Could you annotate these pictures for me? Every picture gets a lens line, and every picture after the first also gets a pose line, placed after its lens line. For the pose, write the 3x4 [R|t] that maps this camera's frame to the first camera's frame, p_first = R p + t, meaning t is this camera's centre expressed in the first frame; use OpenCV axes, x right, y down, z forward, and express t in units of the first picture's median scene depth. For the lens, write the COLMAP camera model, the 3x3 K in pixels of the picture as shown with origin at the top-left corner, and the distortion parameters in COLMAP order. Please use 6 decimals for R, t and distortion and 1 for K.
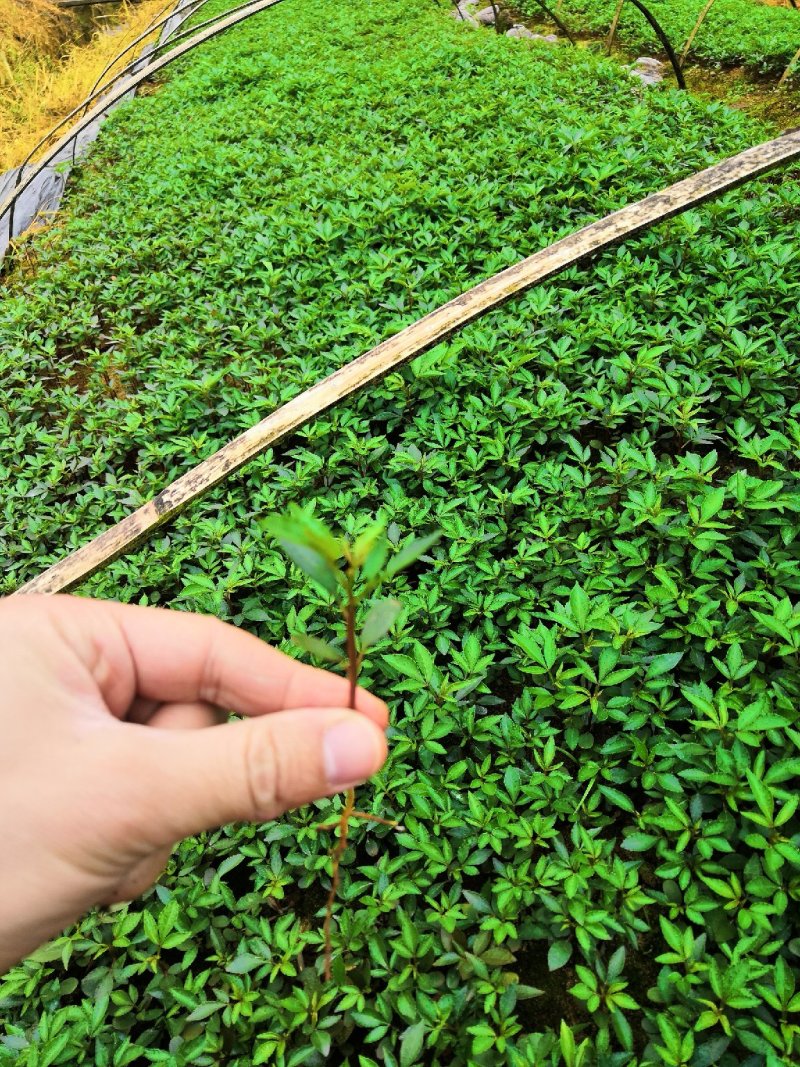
lens RADIAL K [[846.7, 0, 422.5], [0, 846.7, 530.9], [0, 0, 1]] dist [-0.047881, 0.093065]
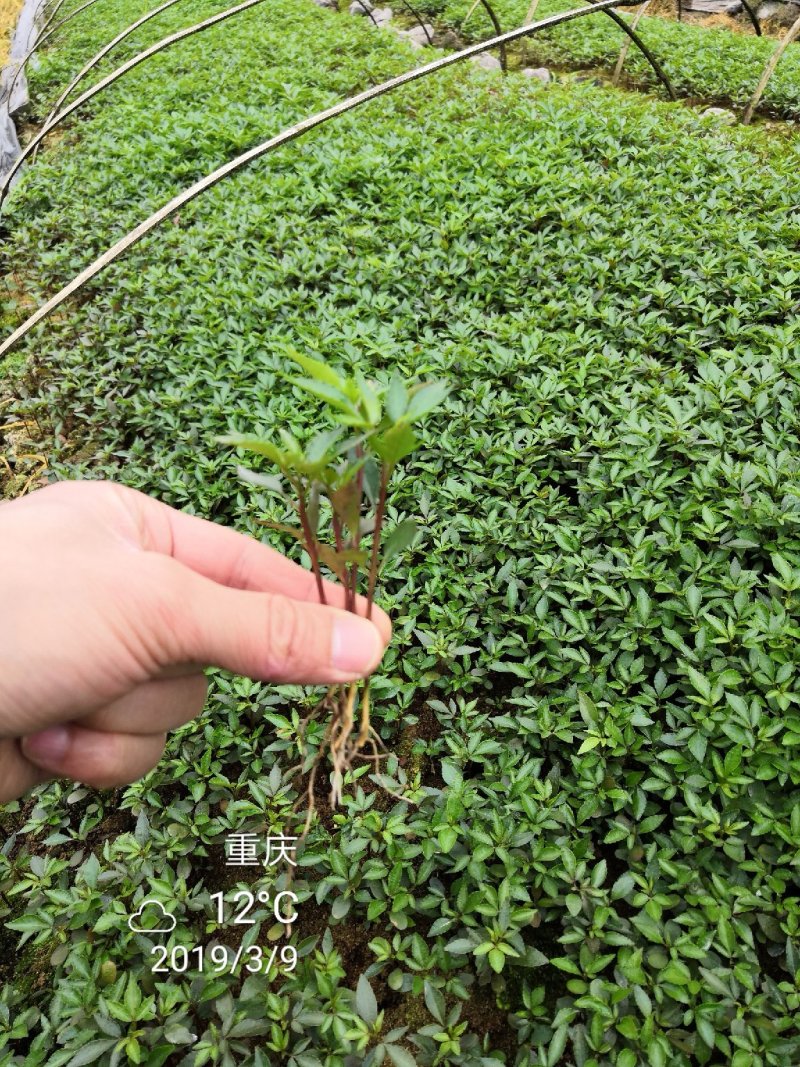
lens RADIAL K [[850.3, 0, 423.3], [0, 850.3, 531.9], [0, 0, 1]] dist [-0.051110, 0.090539]
pose [[0.983931, -0.078280, 0.160474, -0.282219], [0.079107, 0.996865, 0.001239, -0.315030], [-0.160068, 0.011476, 0.987039, 0.445605]]
